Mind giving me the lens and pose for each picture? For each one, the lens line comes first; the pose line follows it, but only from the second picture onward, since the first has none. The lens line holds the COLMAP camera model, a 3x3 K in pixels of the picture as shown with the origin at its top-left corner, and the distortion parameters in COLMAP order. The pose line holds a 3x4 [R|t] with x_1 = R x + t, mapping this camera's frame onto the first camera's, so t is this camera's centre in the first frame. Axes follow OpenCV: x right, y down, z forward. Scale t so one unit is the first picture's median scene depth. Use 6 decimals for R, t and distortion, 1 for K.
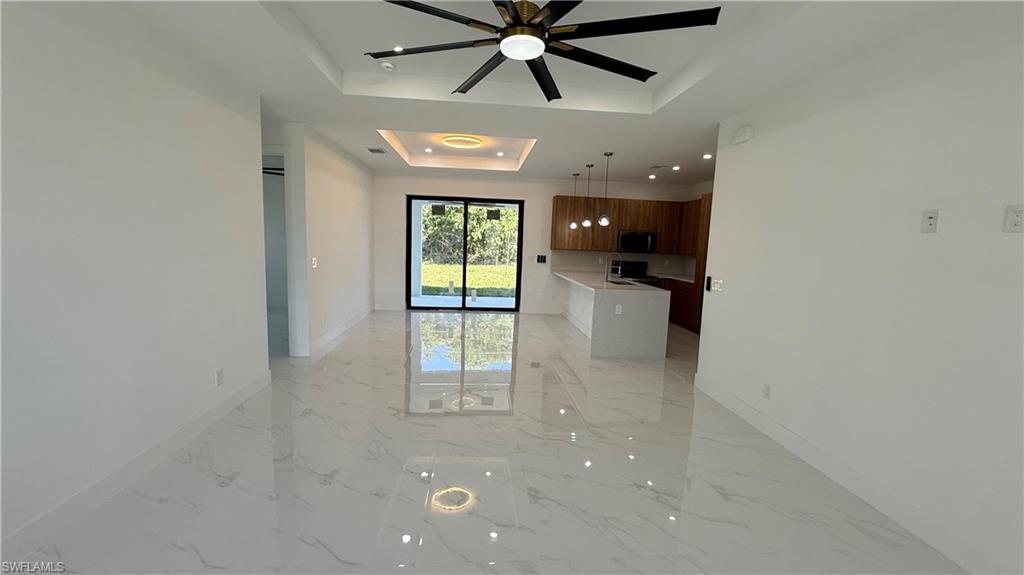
lens RADIAL K [[410.3, 0, 512.0], [0, 410.3, 287.5], [0, 0, 1]] dist [-0.000364, -0.000214]
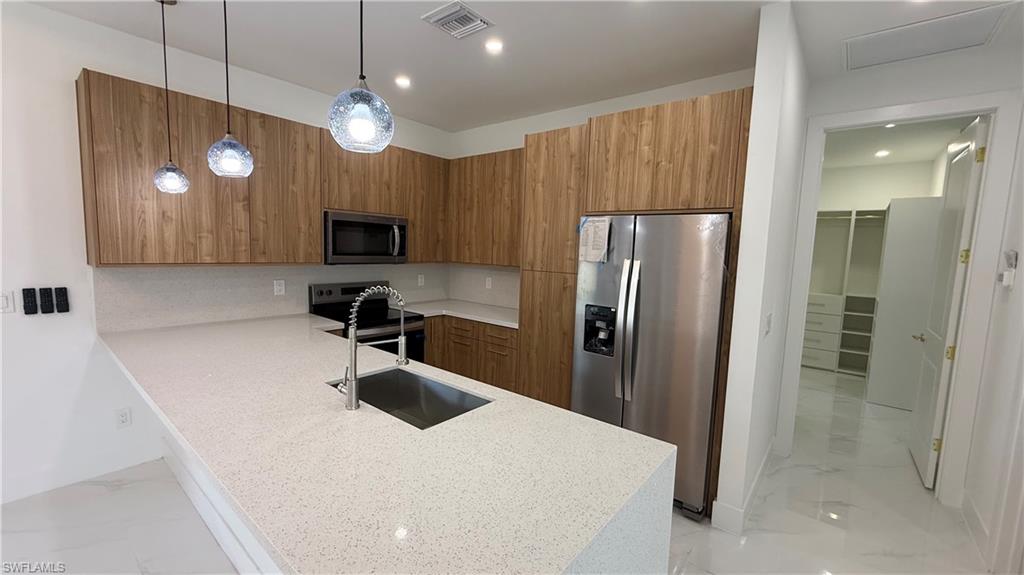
lens RADIAL K [[410.3, 0, 512.0], [0, 410.3, 287.5], [0, 0, 1]] dist [-0.000364, -0.000214]
pose [[0.701311, -0.086035, 0.707645, 0.100693], [0.075940, 0.996058, 0.045840, -0.068832], [-0.708799, 0.021590, 0.705080, 0.593674]]
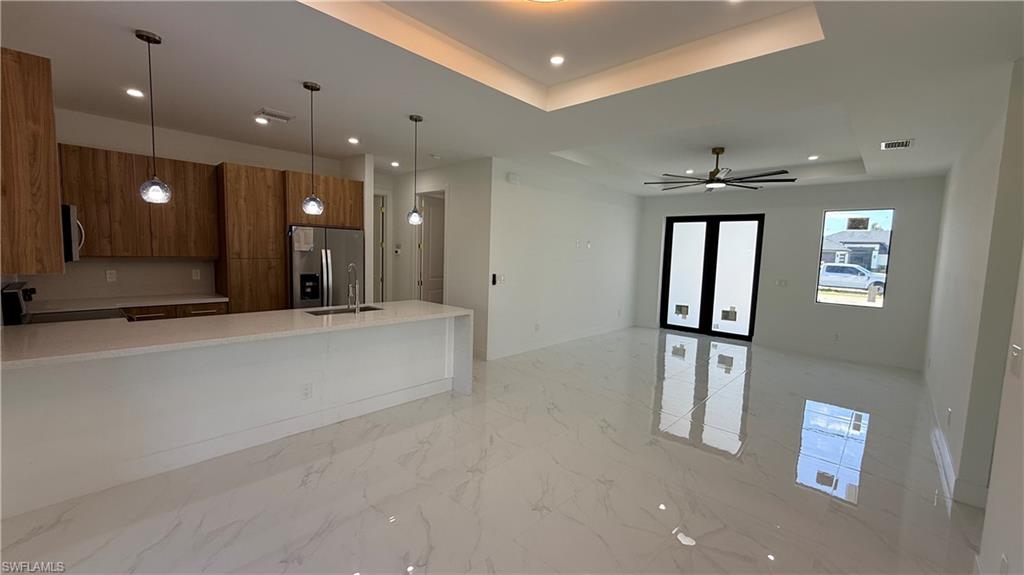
lens RADIAL K [[410.3, 0, 512.0], [0, 410.3, 287.5], [0, 0, 1]] dist [-0.000364, -0.000214]
pose [[-0.668928, -0.125336, 0.732684, -0.278343], [0.028494, 0.980634, 0.193766, -0.124933], [-0.742781, 0.150493, -0.652402, 0.950315]]
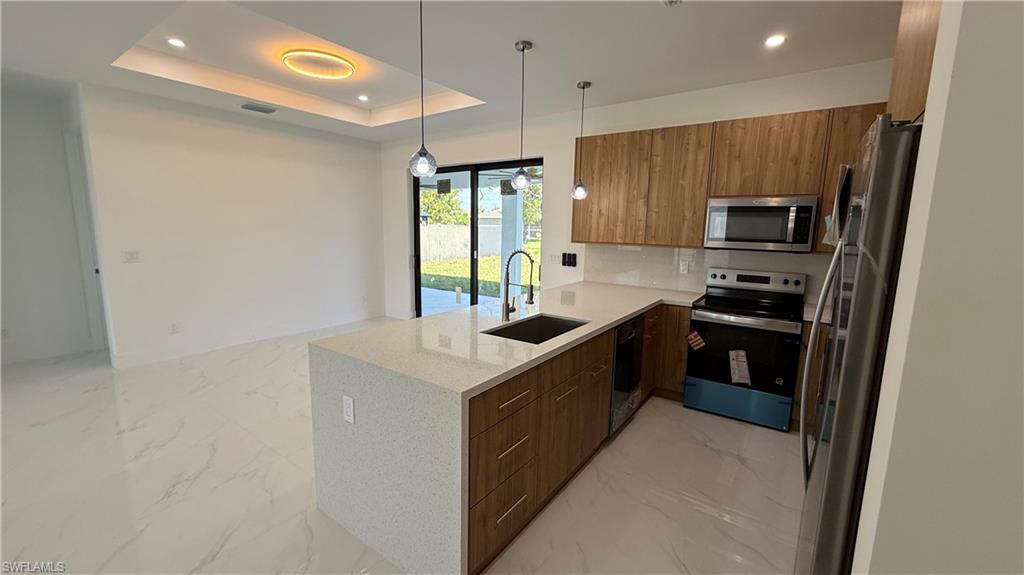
lens RADIAL K [[410.3, 0, 512.0], [0, 410.3, 287.5], [0, 0, 1]] dist [-0.000364, -0.000214]
pose [[0.758161, 0.073428, -0.647920, 0.388219], [-0.065273, 0.997195, 0.036633, -0.048096], [0.648793, 0.014518, 0.760827, 0.541297]]
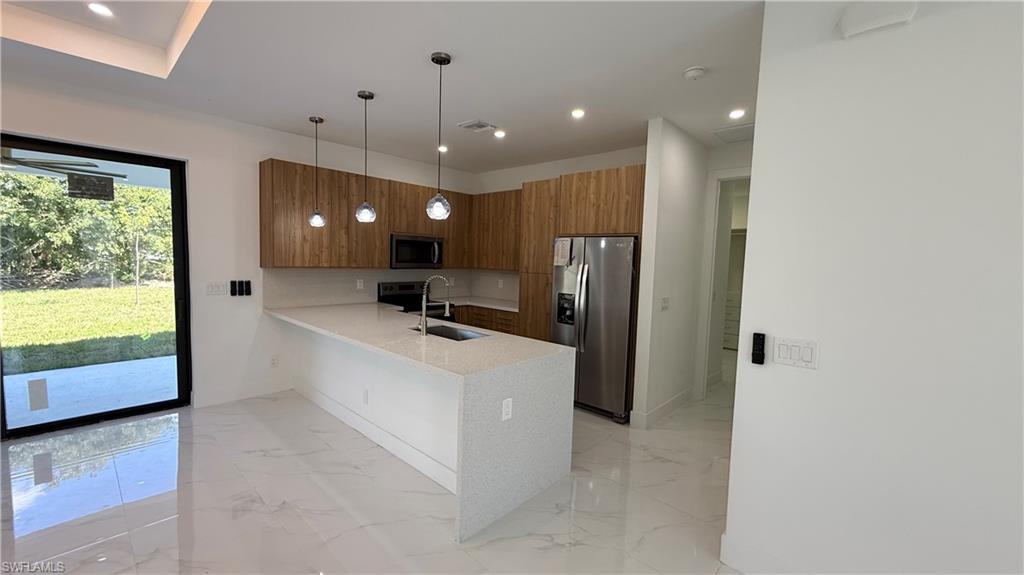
lens RADIAL K [[410.3, 0, 512.0], [0, 410.3, 287.5], [0, 0, 1]] dist [-0.000364, -0.000214]
pose [[0.740998, -0.064969, 0.668357, -0.015013], [0.074630, 0.997110, 0.014185, -0.054369], [-0.667347, 0.039368, 0.743706, 0.436812]]
